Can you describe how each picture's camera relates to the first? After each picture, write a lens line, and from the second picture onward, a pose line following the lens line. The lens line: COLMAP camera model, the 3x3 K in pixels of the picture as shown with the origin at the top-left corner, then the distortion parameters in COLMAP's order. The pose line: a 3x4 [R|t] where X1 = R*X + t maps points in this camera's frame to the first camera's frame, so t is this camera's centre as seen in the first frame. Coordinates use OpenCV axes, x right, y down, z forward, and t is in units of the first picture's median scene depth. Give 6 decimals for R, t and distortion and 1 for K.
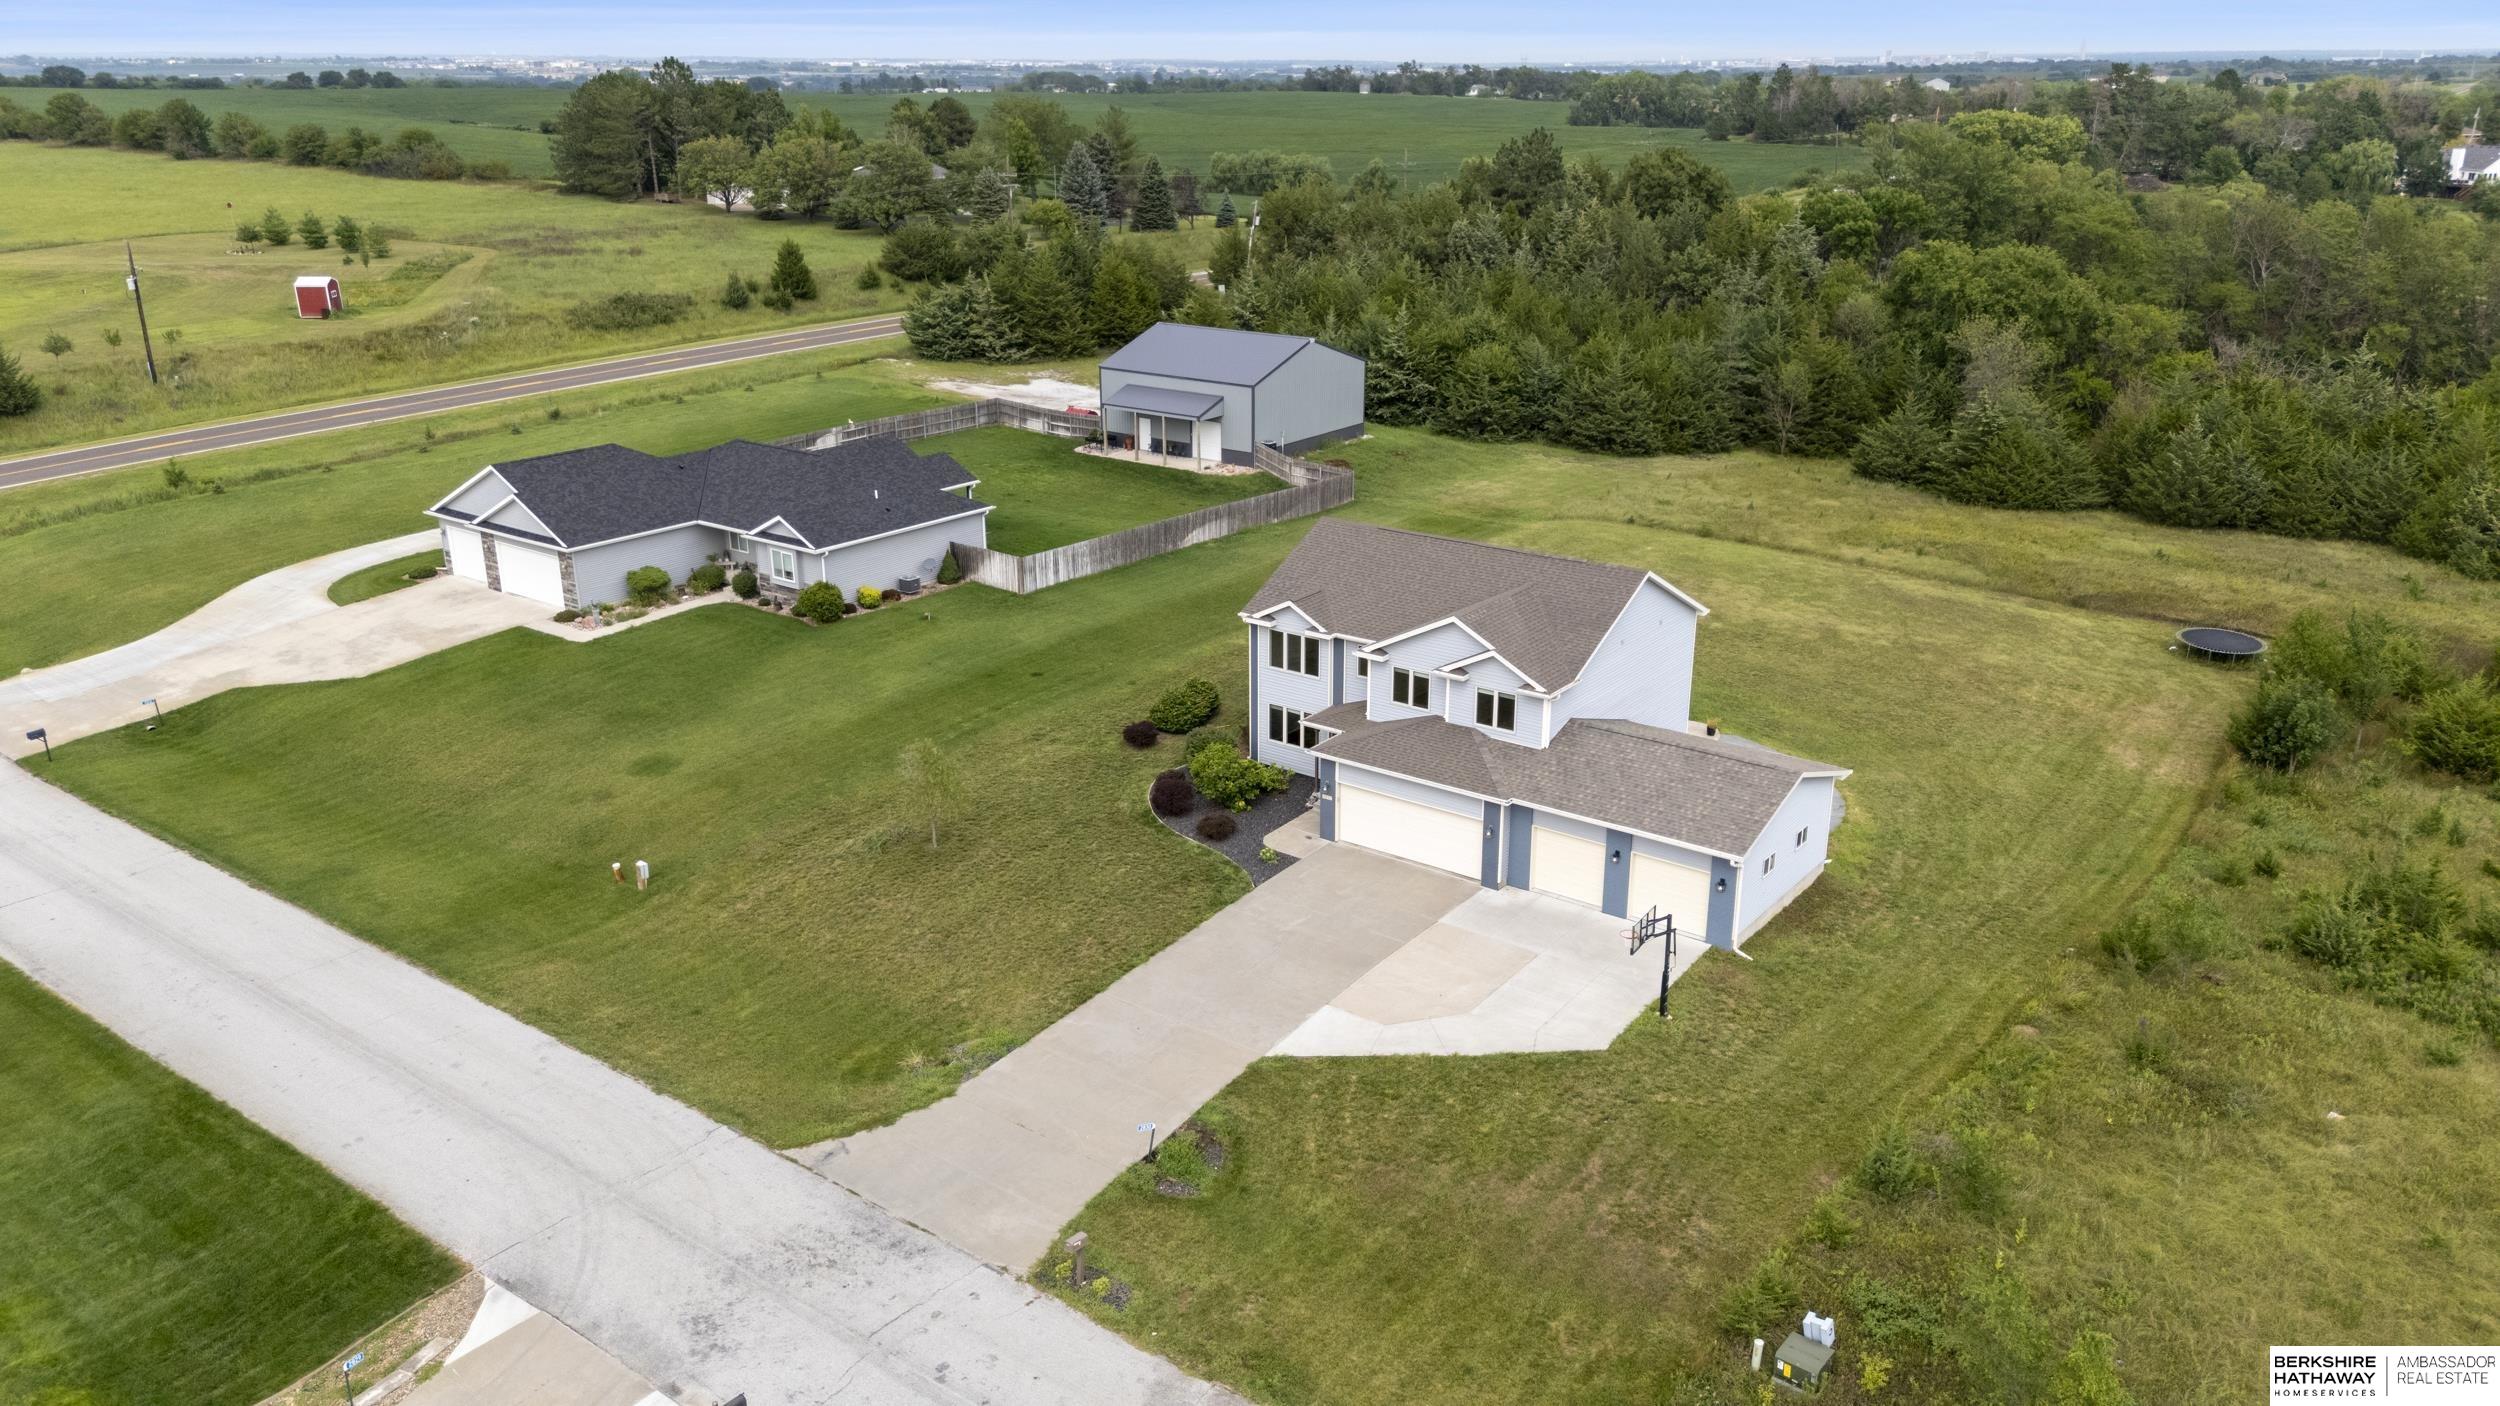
lens RADIAL K [[1832.6, 0, 1264.1], [0, 1832.6, 705.7], [0, 0, 1]] dist [0.106413, -0.131059]
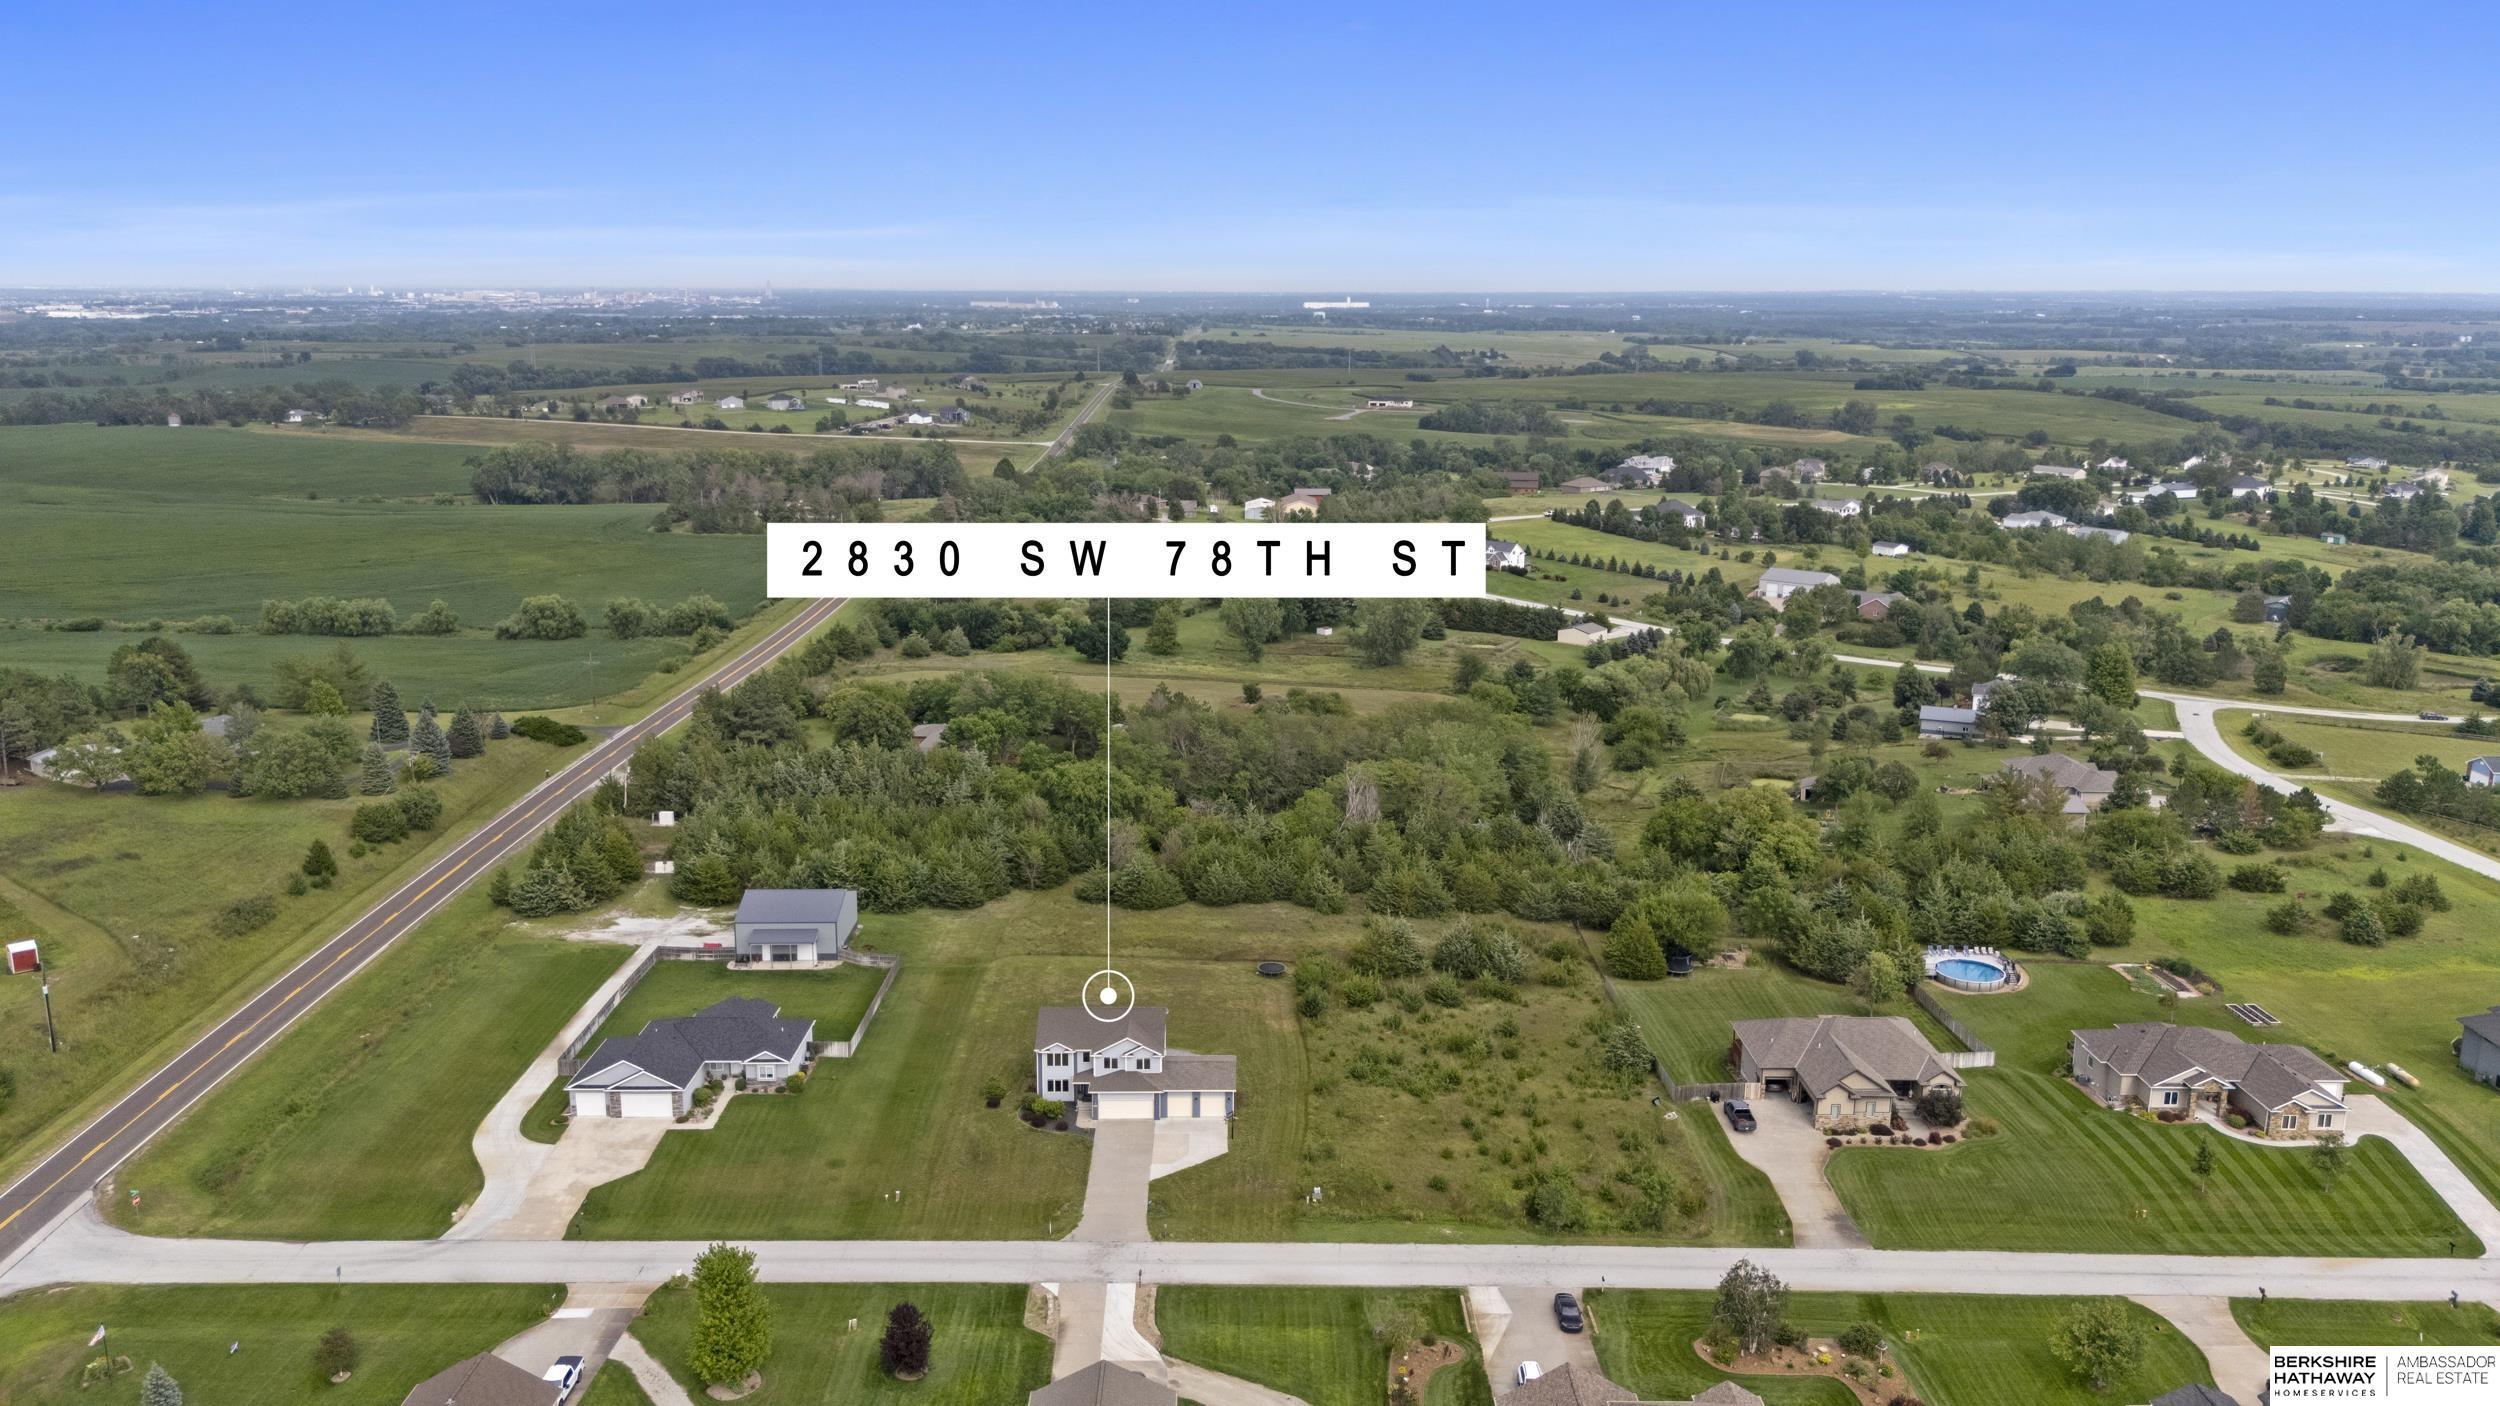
lens RADIAL K [[1832.6, 0, 1264.1], [0, 1832.6, 705.7], [0, 0, 1]] dist [0.106413, -0.131059]
pose [[0.795673, -0.128961, 0.591840, -1.385396], [0.194179, 0.979813, -0.047556, -0.378225], [-0.573759, 0.152762, 0.804652, -1.628614]]
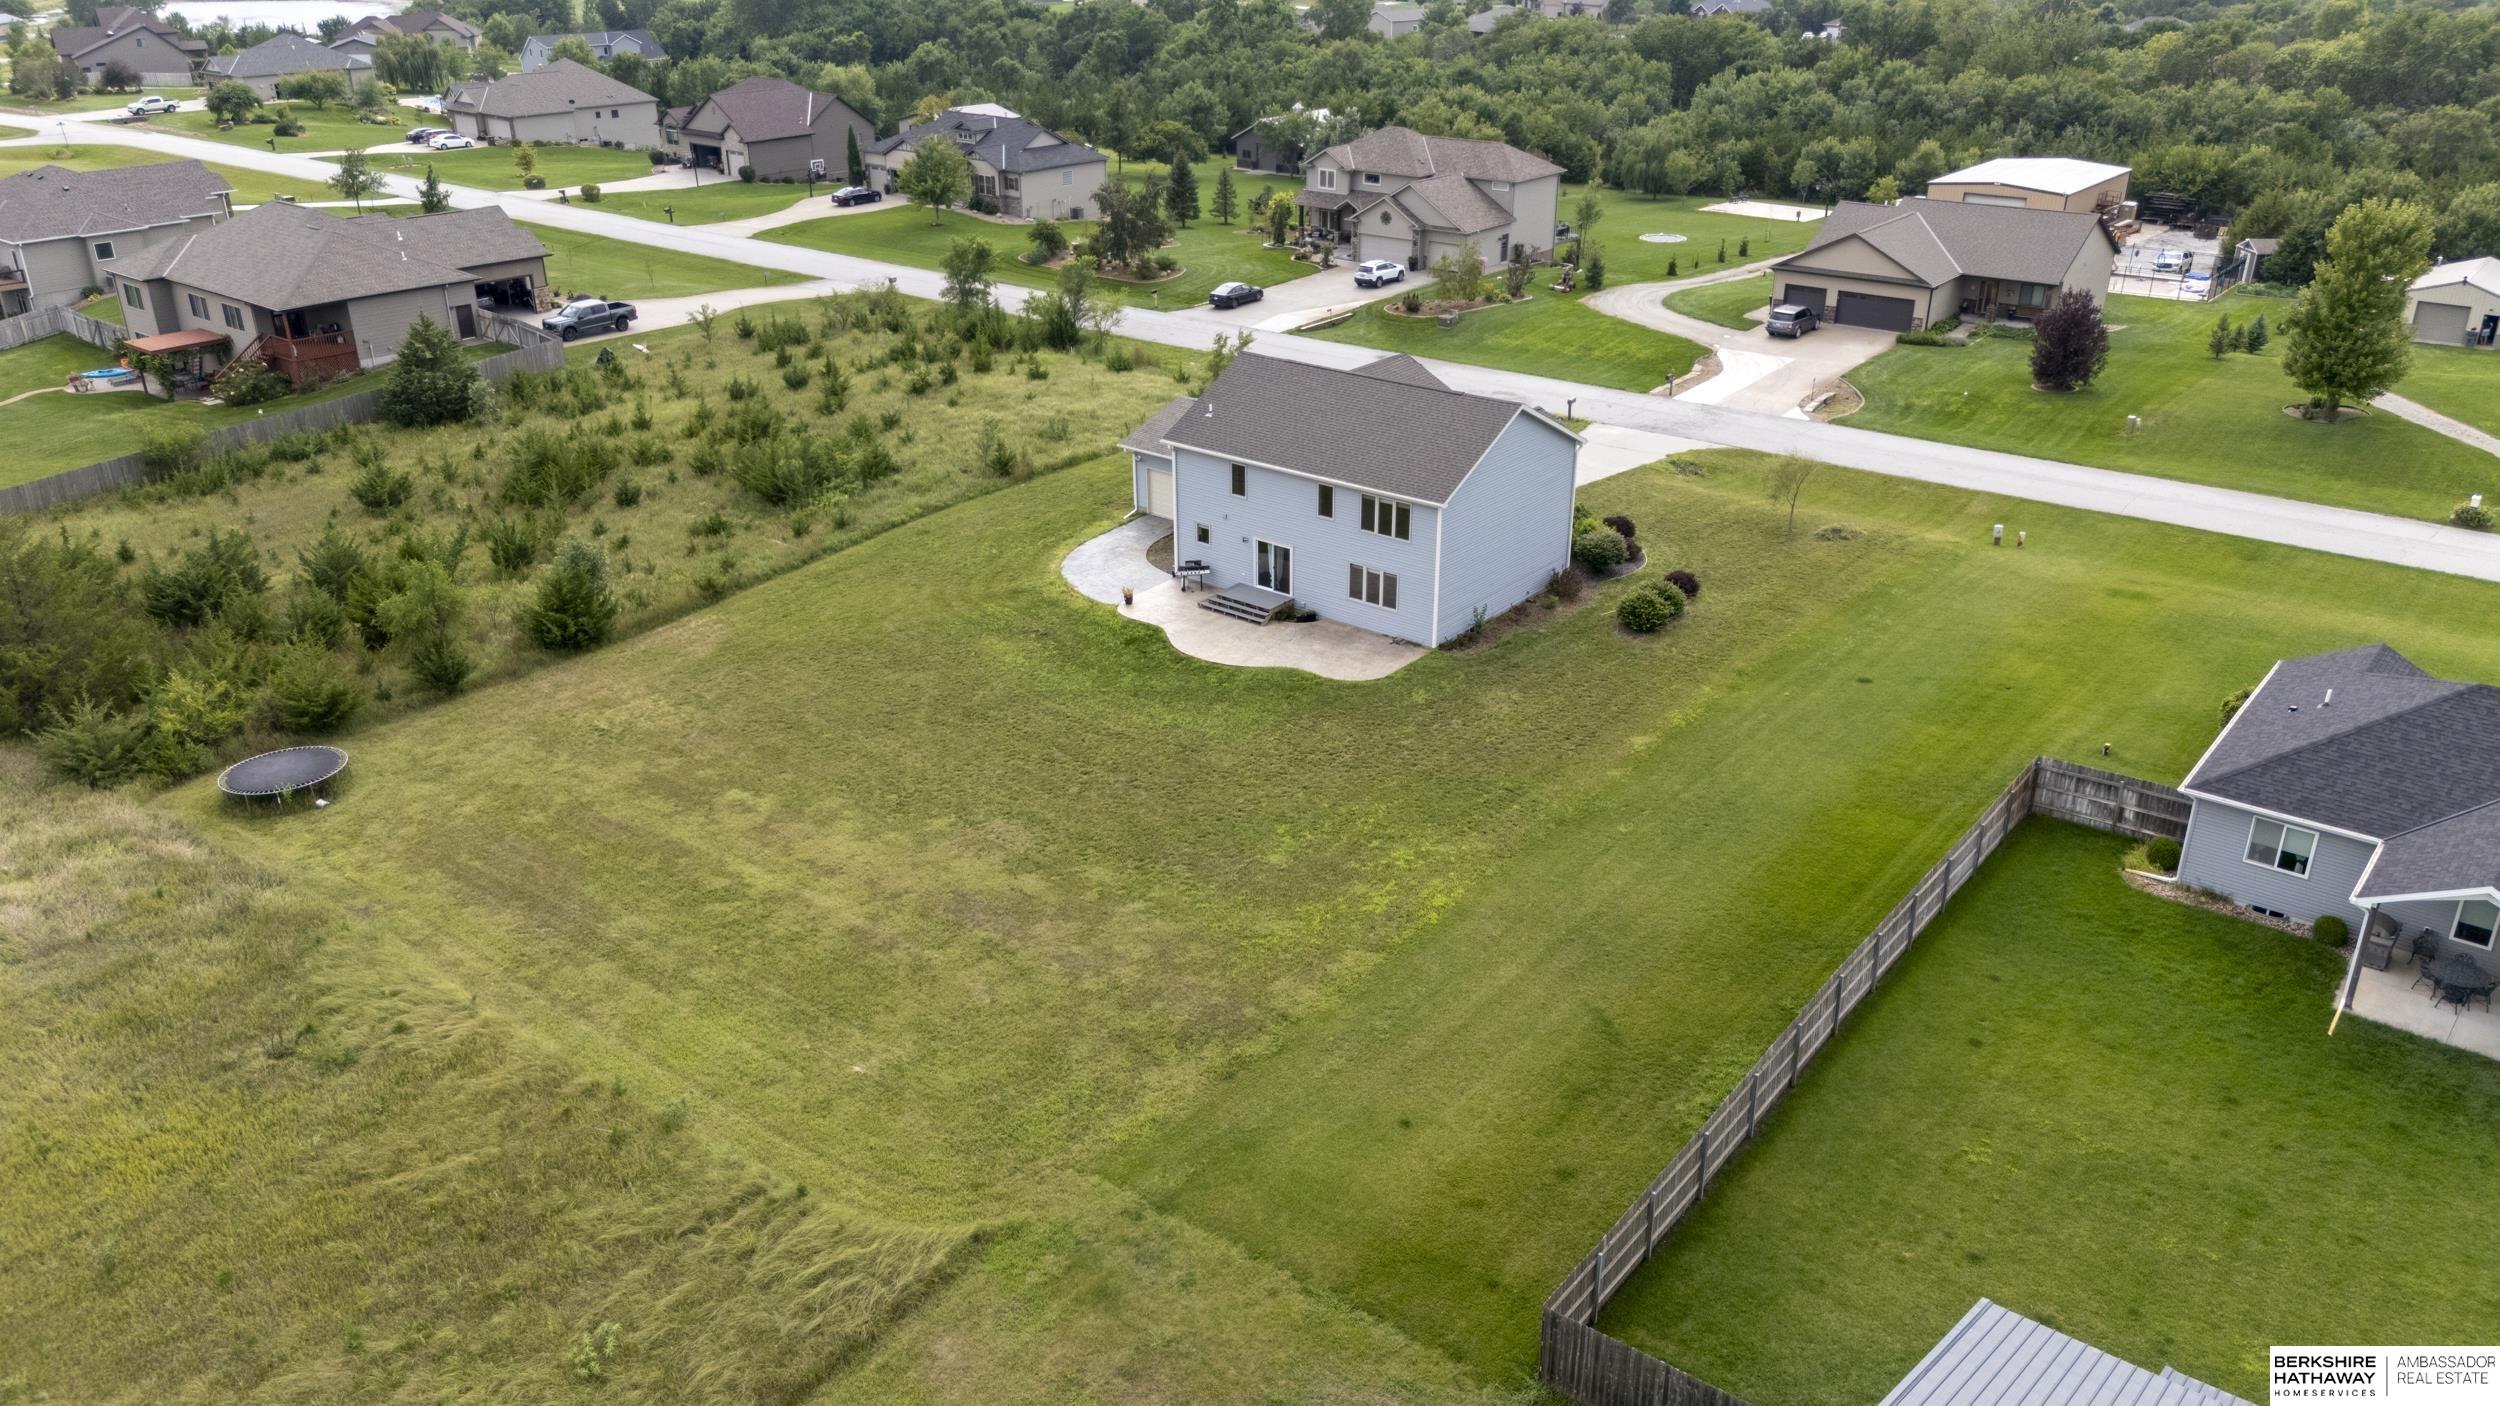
lens RADIAL K [[1832.6, 0, 1264.1], [0, 1832.6, 705.7], [0, 0, 1]] dist [0.106413, -0.131059]
pose [[-0.999656, -0.001190, 0.026216, 0.152604], [0.017187, 0.725245, 0.688276, -0.686072], [-0.019832, 0.688490, -0.724975, 1.915109]]
